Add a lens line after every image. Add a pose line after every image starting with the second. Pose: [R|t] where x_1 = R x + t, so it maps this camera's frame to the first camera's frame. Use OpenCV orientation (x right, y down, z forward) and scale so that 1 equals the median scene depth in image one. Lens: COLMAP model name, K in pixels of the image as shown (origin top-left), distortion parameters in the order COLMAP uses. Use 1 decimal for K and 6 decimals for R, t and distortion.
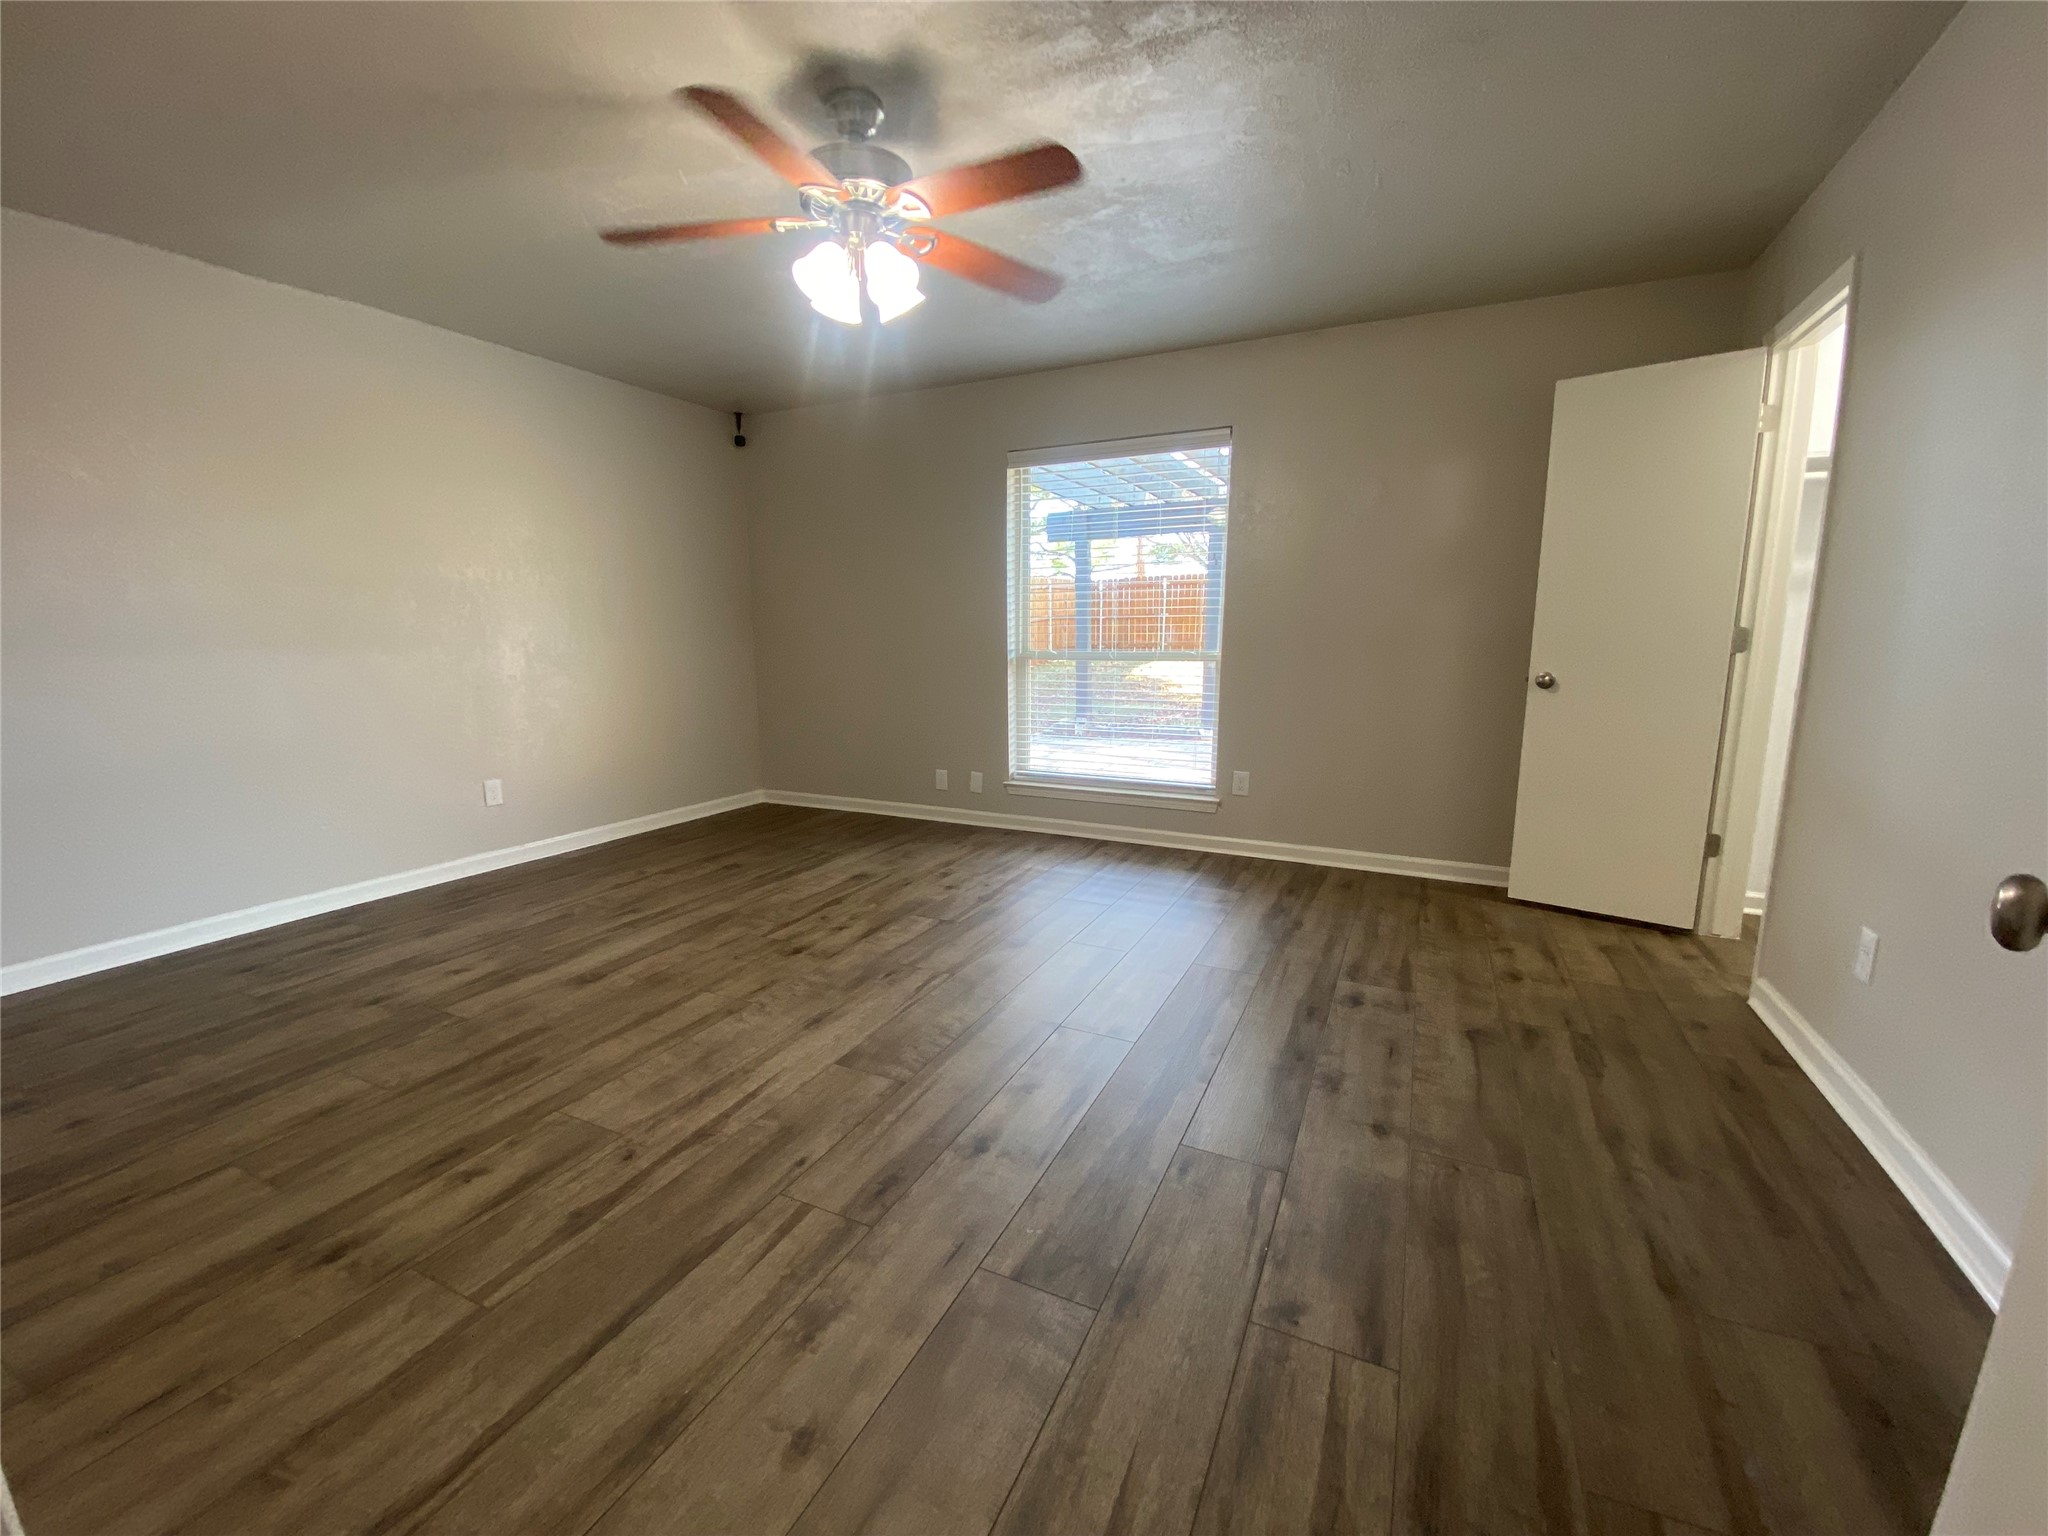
lens RADIAL K [[851.9, 0, 1024.8], [0, 851.9, 788.0], [0, 0, 1]] dist [0.044839, -0.036635]
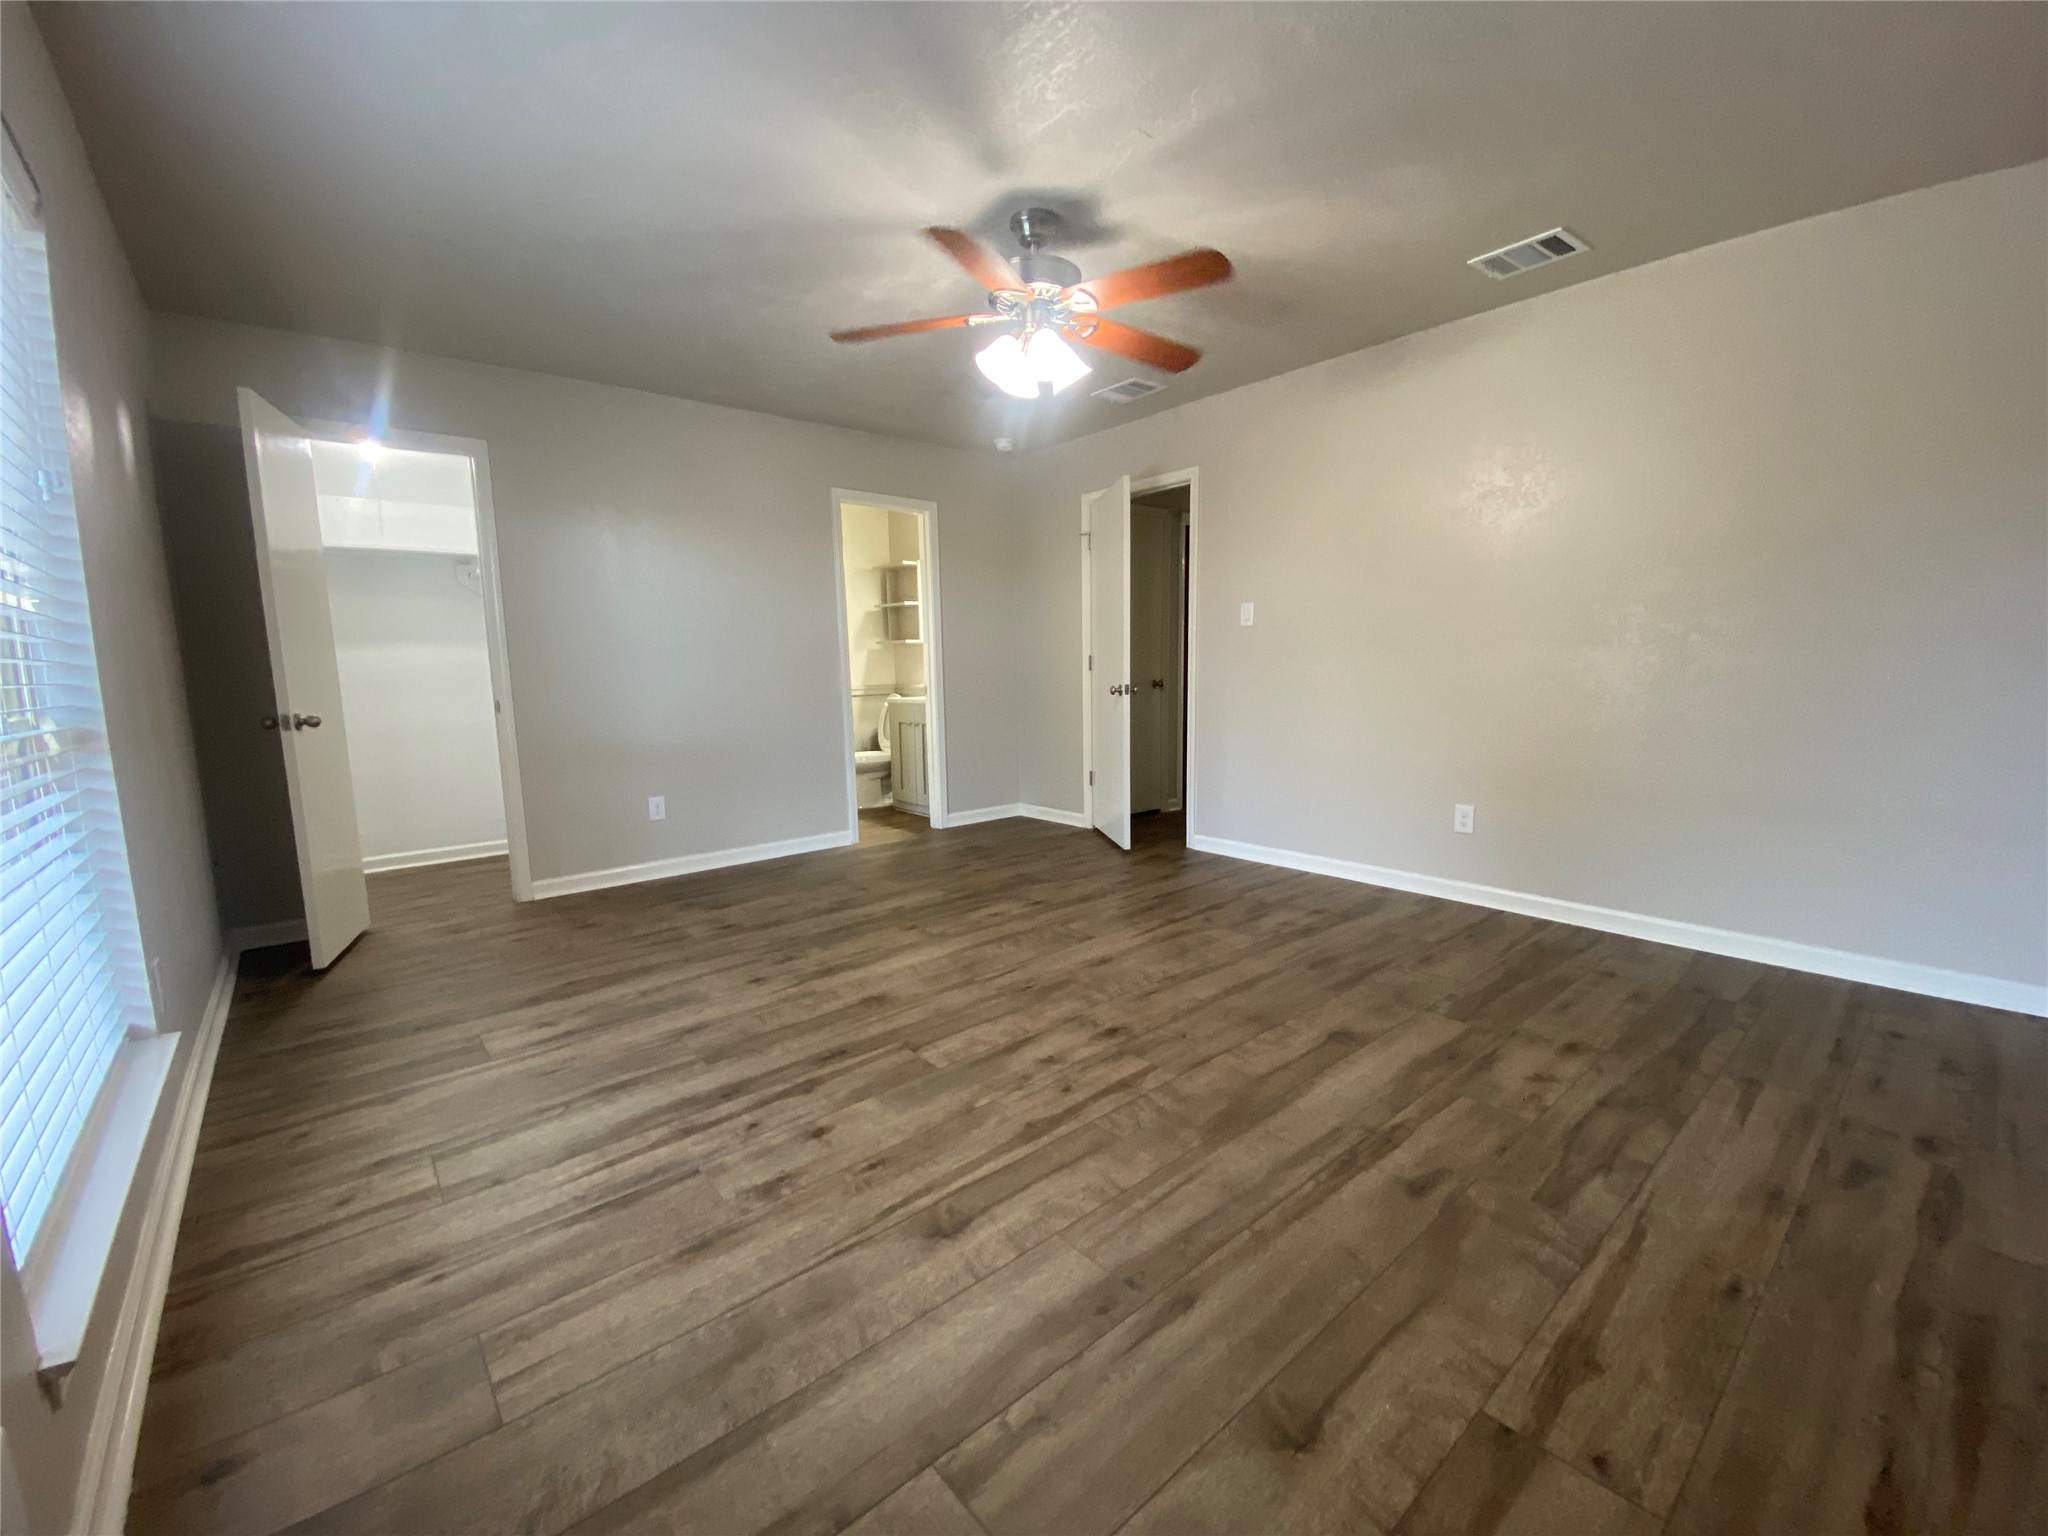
lens RADIAL K [[851.9, 0, 1024.8], [0, 851.9, 788.0], [0, 0, 1]] dist [0.044839, -0.036635]
pose [[-0.920137, -0.034174, 0.390102, -0.515717], [0.092194, 0.949278, 0.300618, -0.294586], [-0.380588, 0.312575, -0.870316, 1.721144]]
